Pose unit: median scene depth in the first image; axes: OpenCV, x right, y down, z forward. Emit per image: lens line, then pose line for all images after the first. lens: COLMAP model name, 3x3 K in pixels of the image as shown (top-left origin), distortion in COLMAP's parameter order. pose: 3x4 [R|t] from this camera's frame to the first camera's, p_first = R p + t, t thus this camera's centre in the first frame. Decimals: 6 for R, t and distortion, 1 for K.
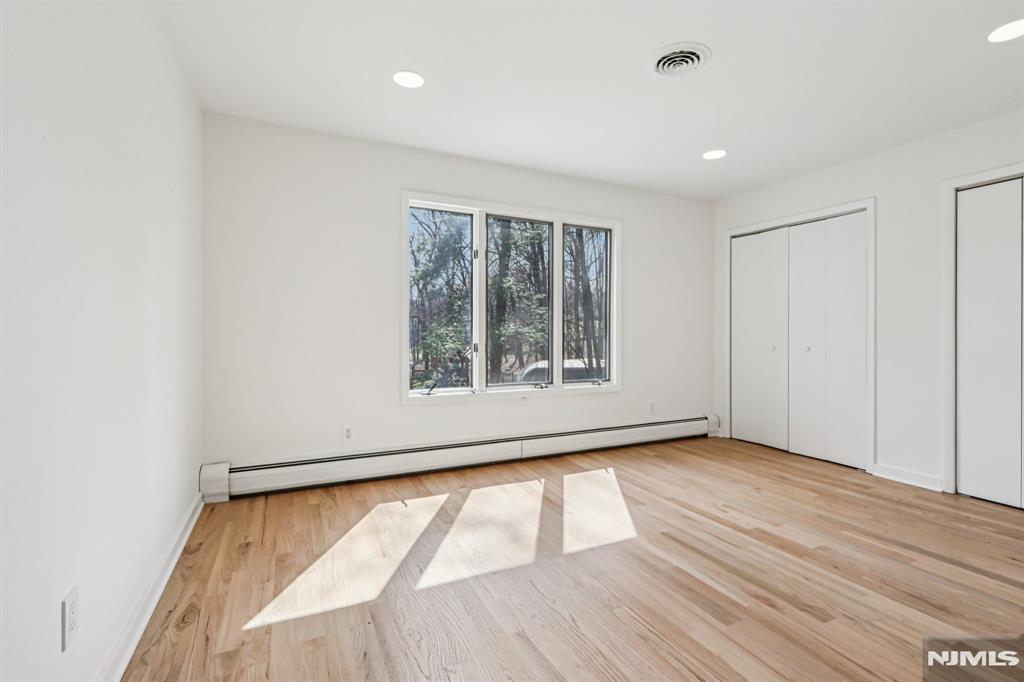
lens RADIAL K [[458.1, 0, 510.4], [0, 458.1, 338.3], [0, 0, 1]] dist [0.001295, 0.000224]
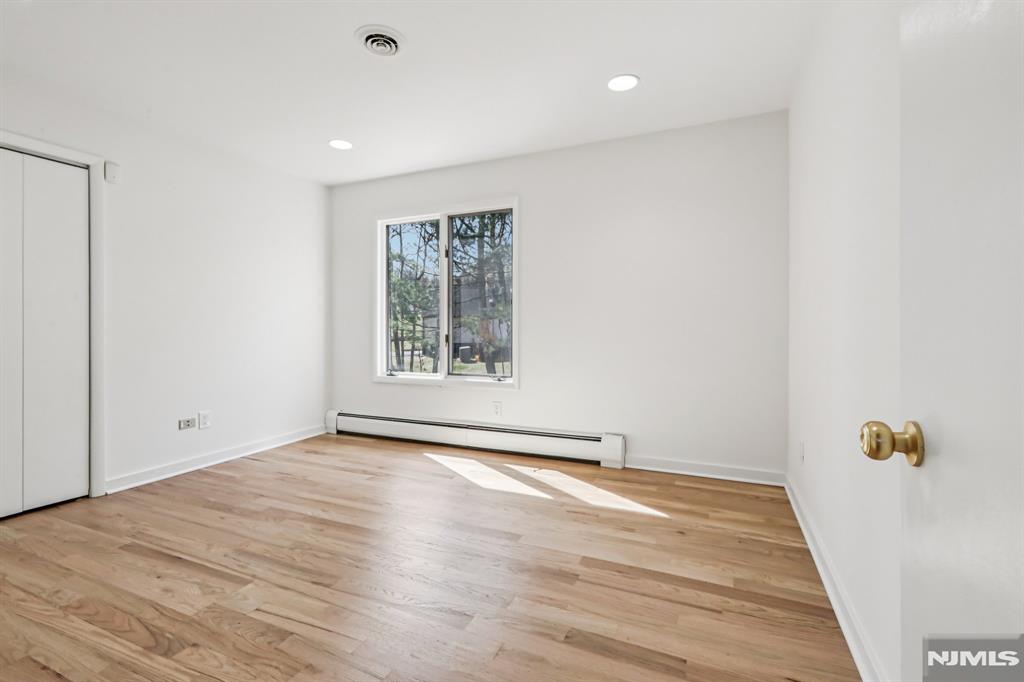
lens RADIAL K [[458.1, 0, 513.8], [0, 458.1, 330.8], [0, 0, 1]] dist [0.002733, 0.000497]
pose [[0.647265, 0.004202, -0.762254, 0.926465], [-0.004795, 0.999987, 0.001441, -0.000184], [0.762250, 0.002723, 0.647277, 0.430774]]
